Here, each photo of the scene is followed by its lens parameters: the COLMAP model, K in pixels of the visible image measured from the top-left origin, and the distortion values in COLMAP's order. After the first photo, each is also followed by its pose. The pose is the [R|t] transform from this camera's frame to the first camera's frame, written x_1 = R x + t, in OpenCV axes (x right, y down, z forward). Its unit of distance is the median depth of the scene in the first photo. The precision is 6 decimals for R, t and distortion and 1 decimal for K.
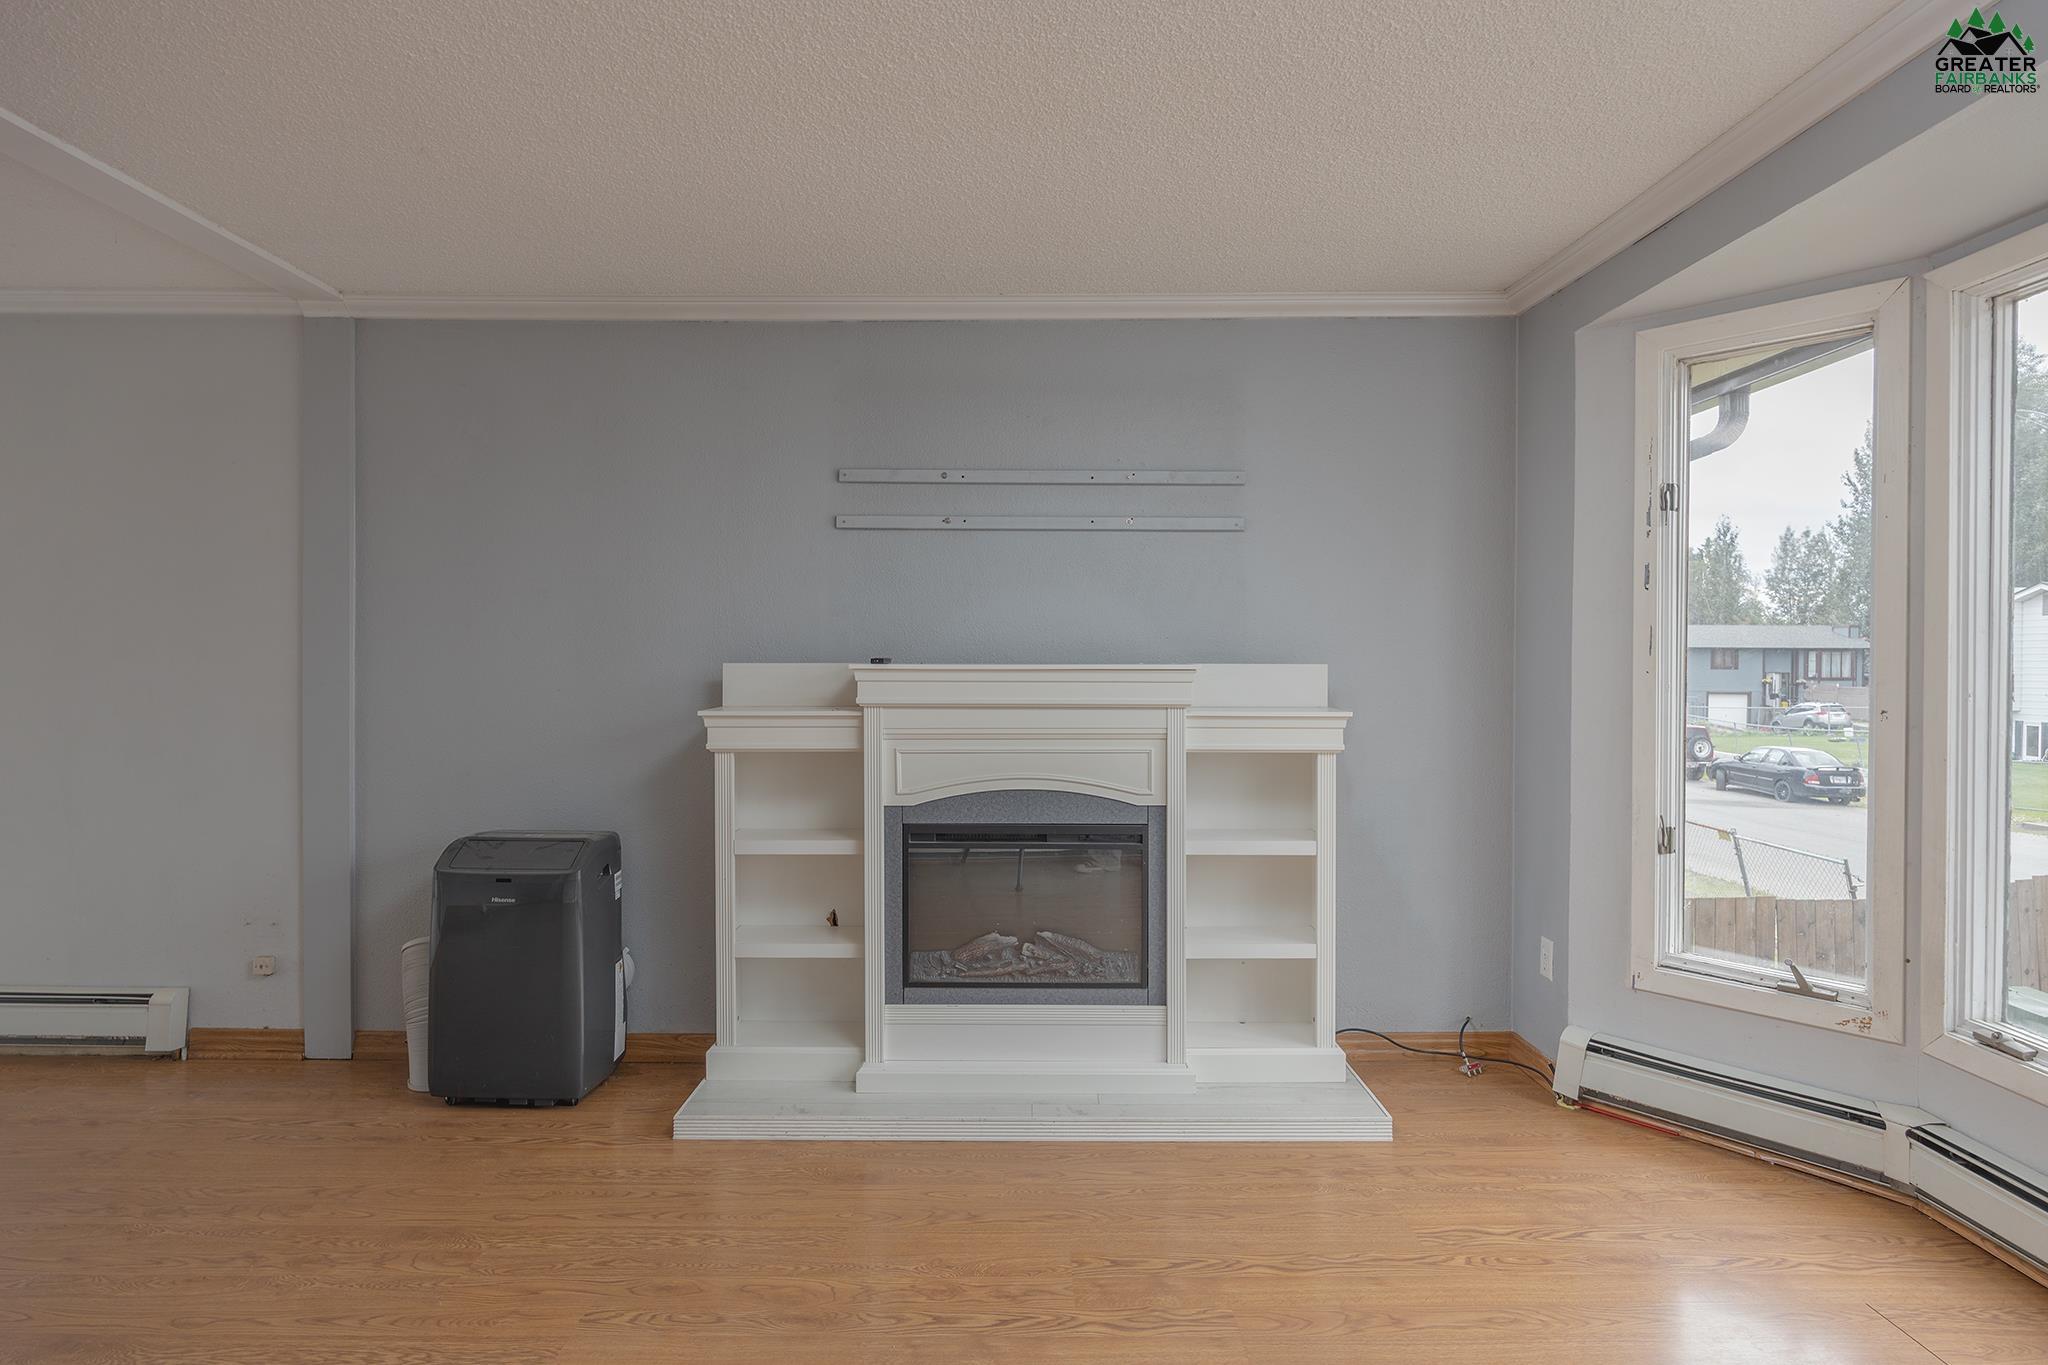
lens RADIAL K [[1127.9, 0, 1023.5], [0, 1127.9, 675.4], [0, 0, 1]] dist [-0.005409, -0.003605]
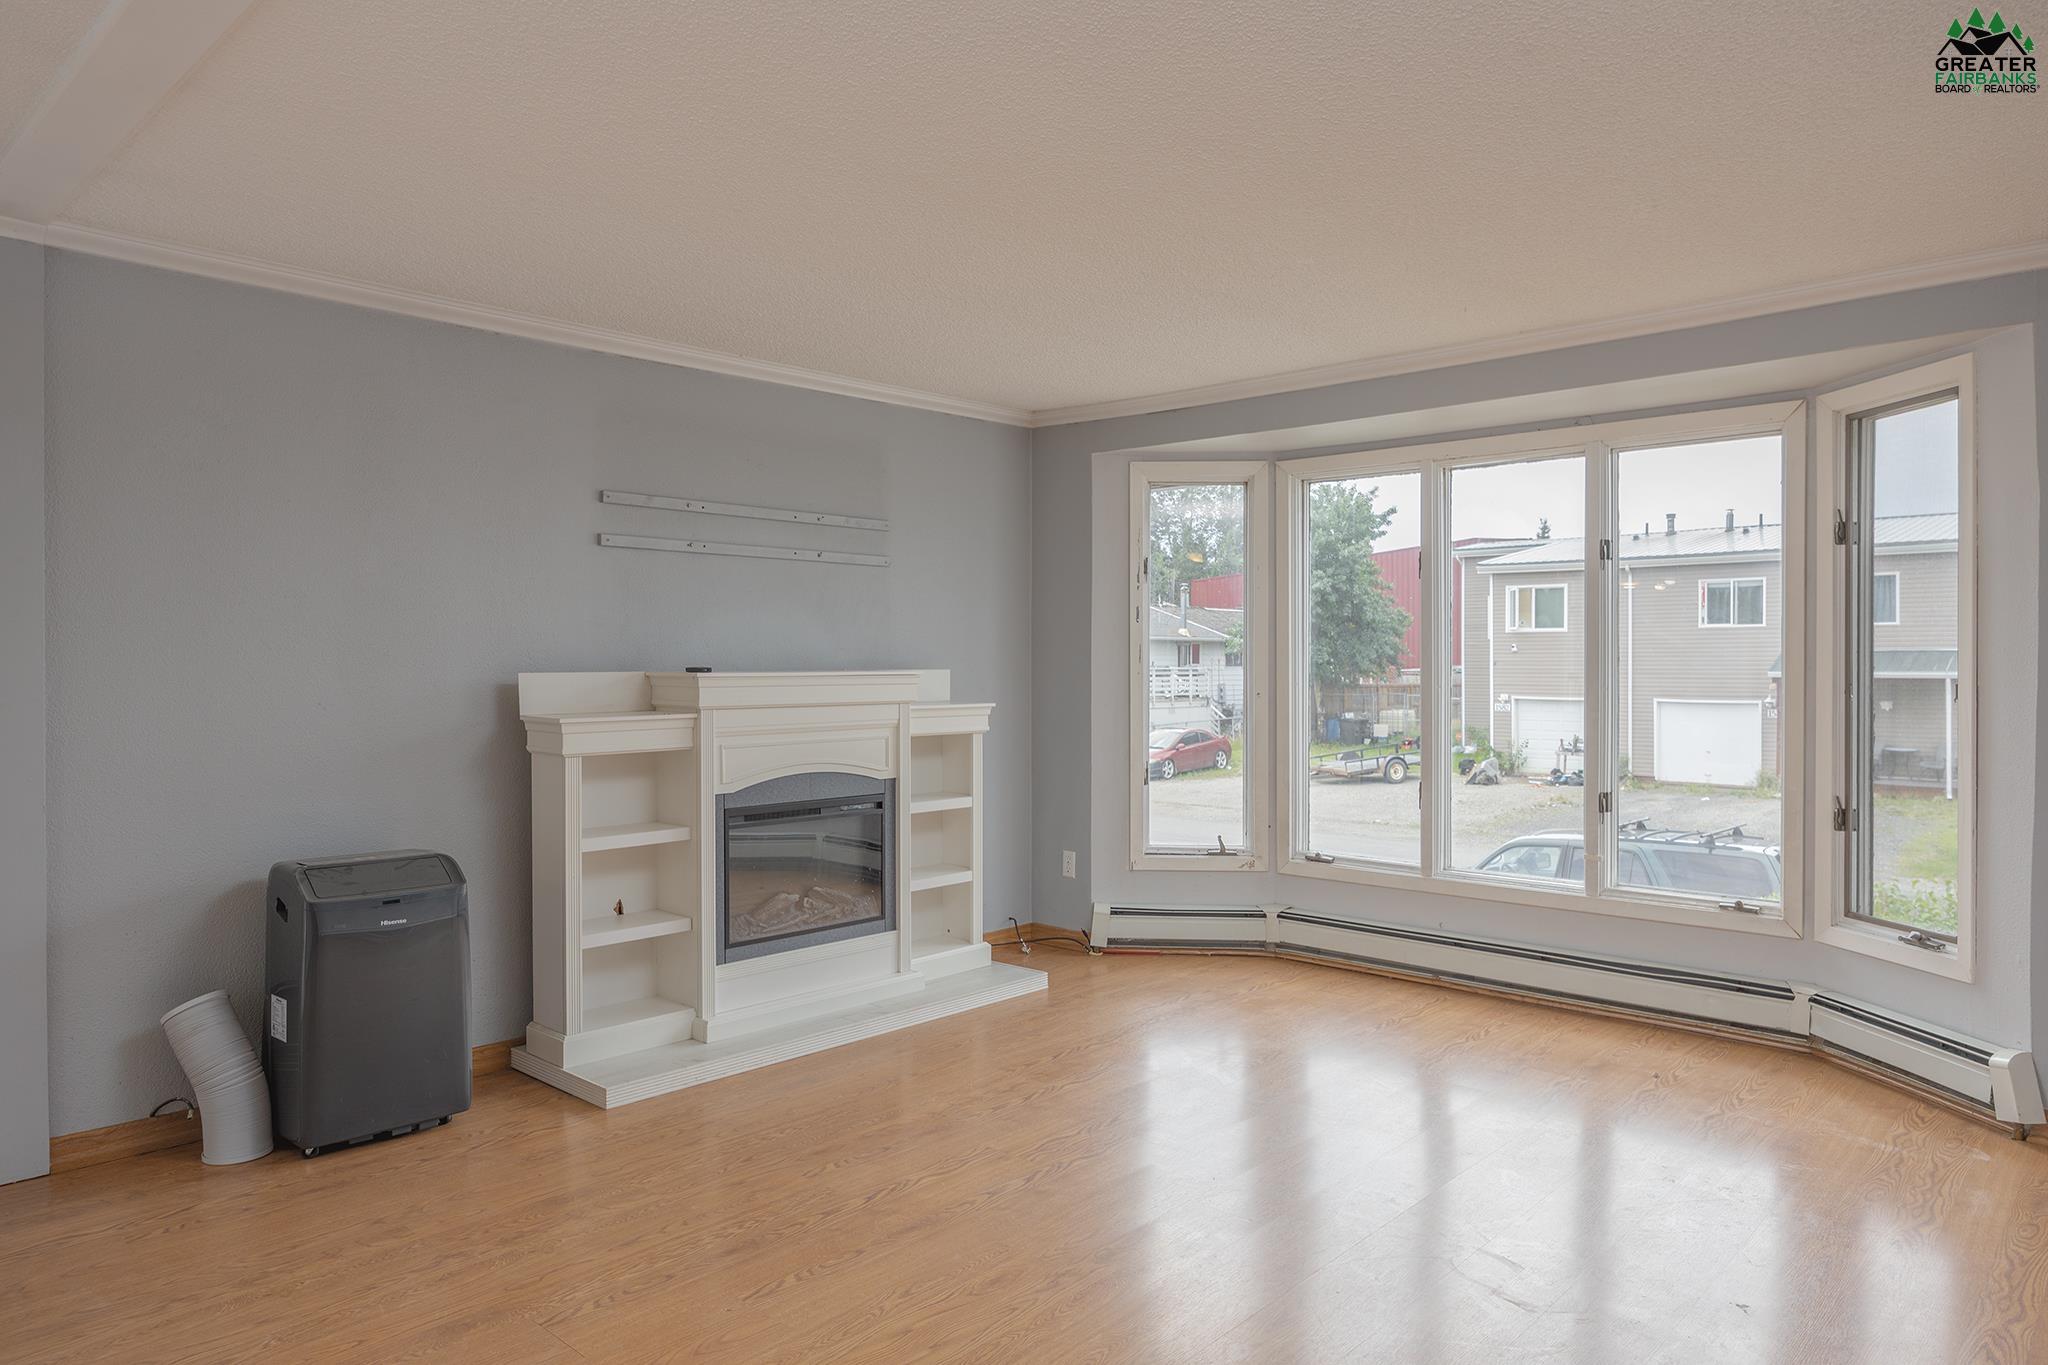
lens RADIAL K [[1291.7, 0, 1028.8], [0, 1291.7, 663.4], [0, 0, 1]] dist [-0.018147, 0.004560]
pose [[0.680488, -0.003876, 0.732749, -0.869307], [0.011433, 0.999920, -0.005329, -0.008473], [-0.732670, 0.012004, 0.680478, -0.141638]]
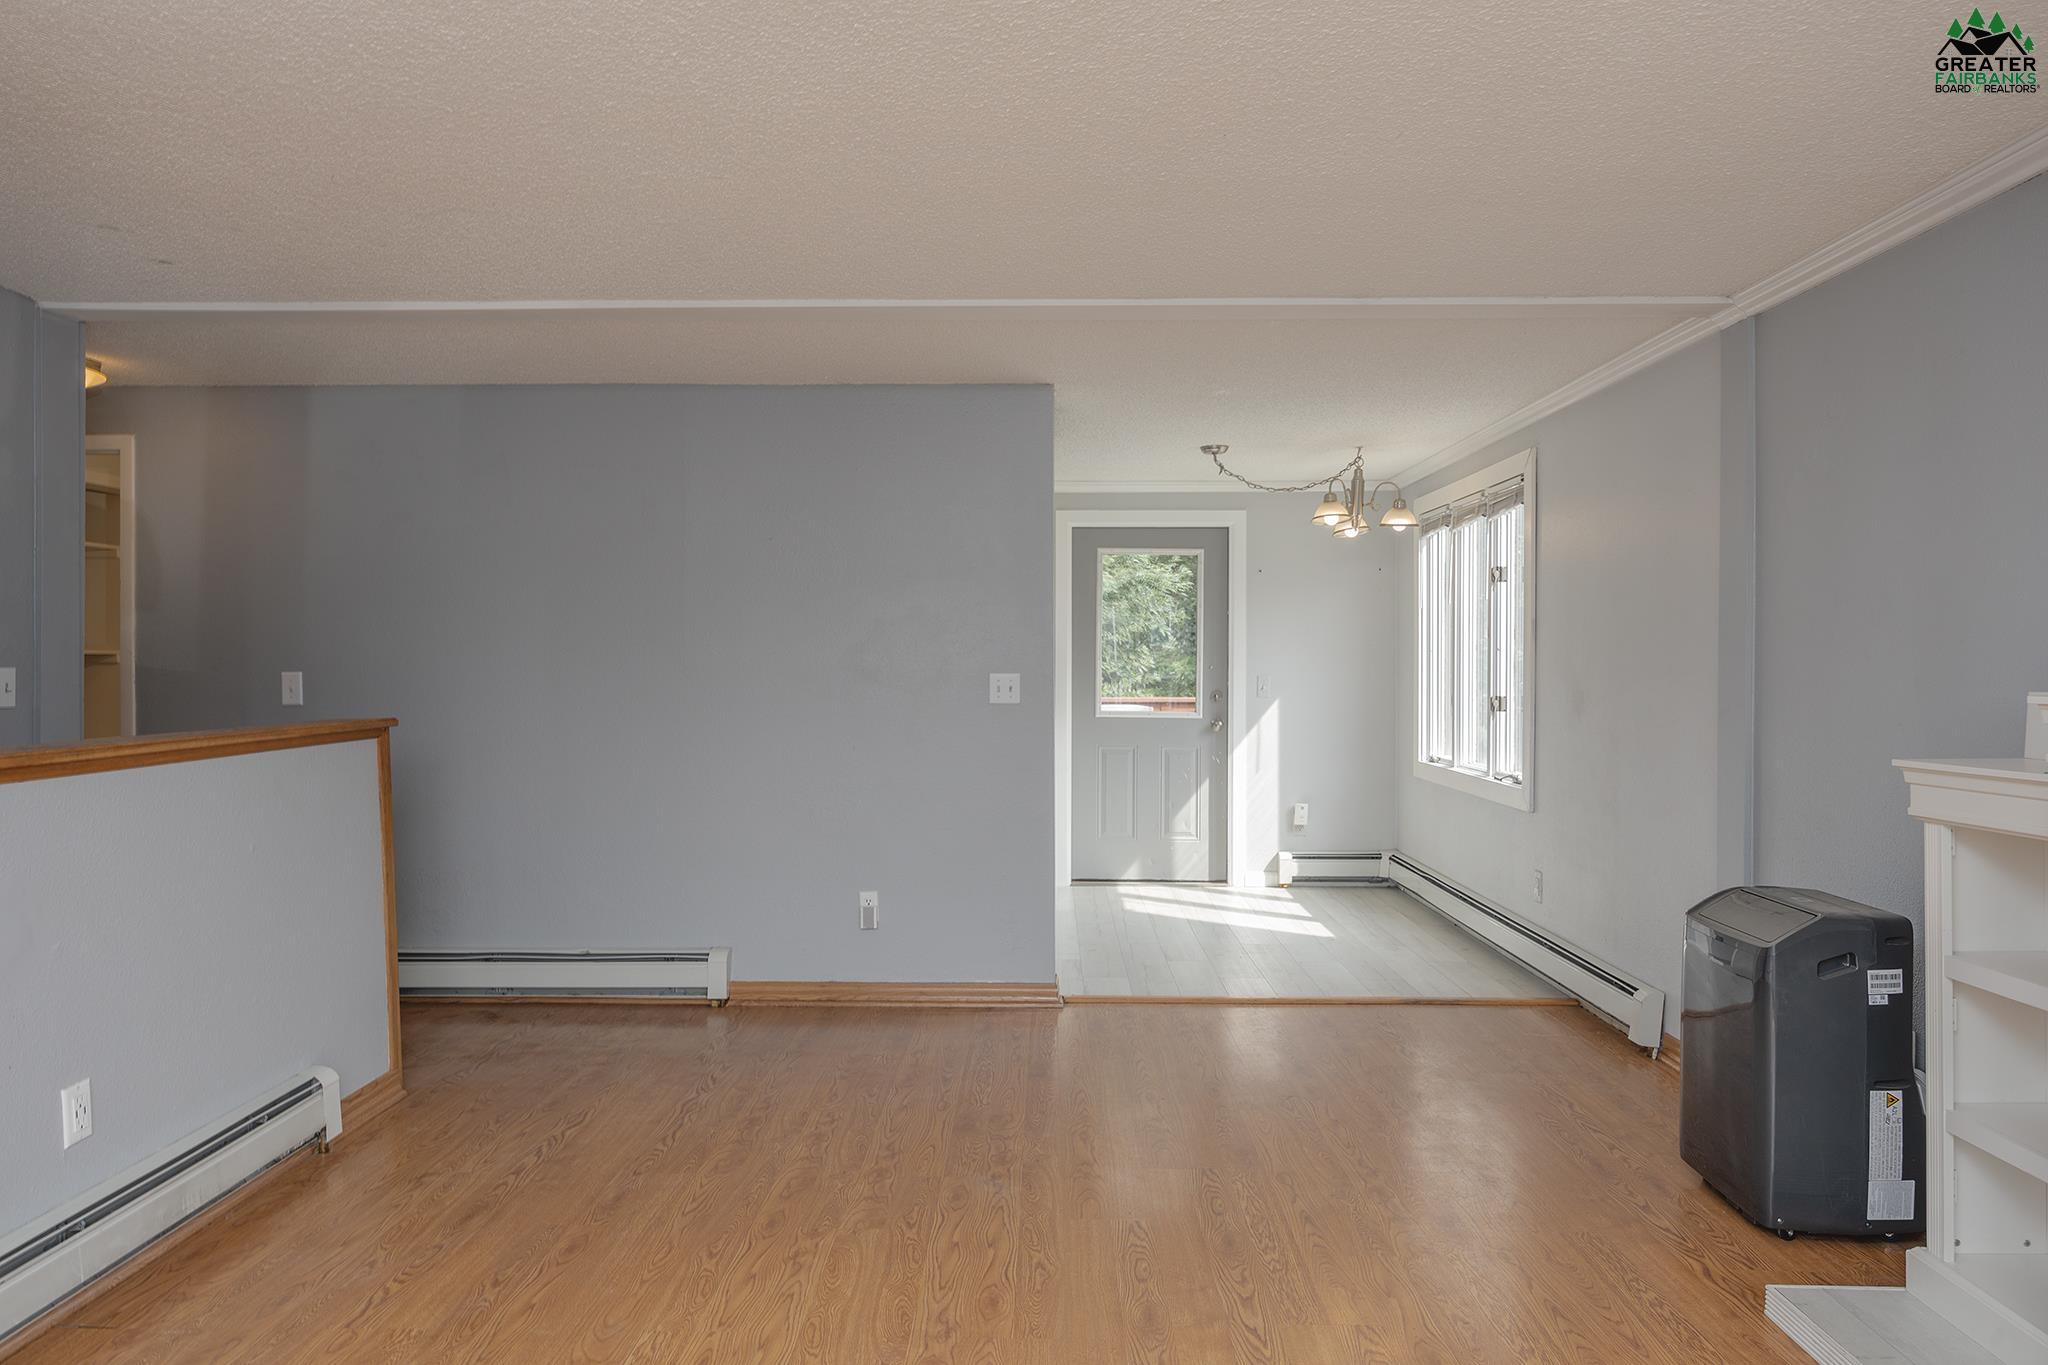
lens RADIAL K [[1291.7, 0, 1028.4], [0, 1291.7, 680.7], [0, 0, 1]] dist [-0.018147, 0.004560]
pose [[-0.024042, 0.004891, -0.999699, 0.523331], [-0.015187, 0.999871, 0.005258, -0.013181], [0.999596, 0.015309, -0.023964, 0.474525]]
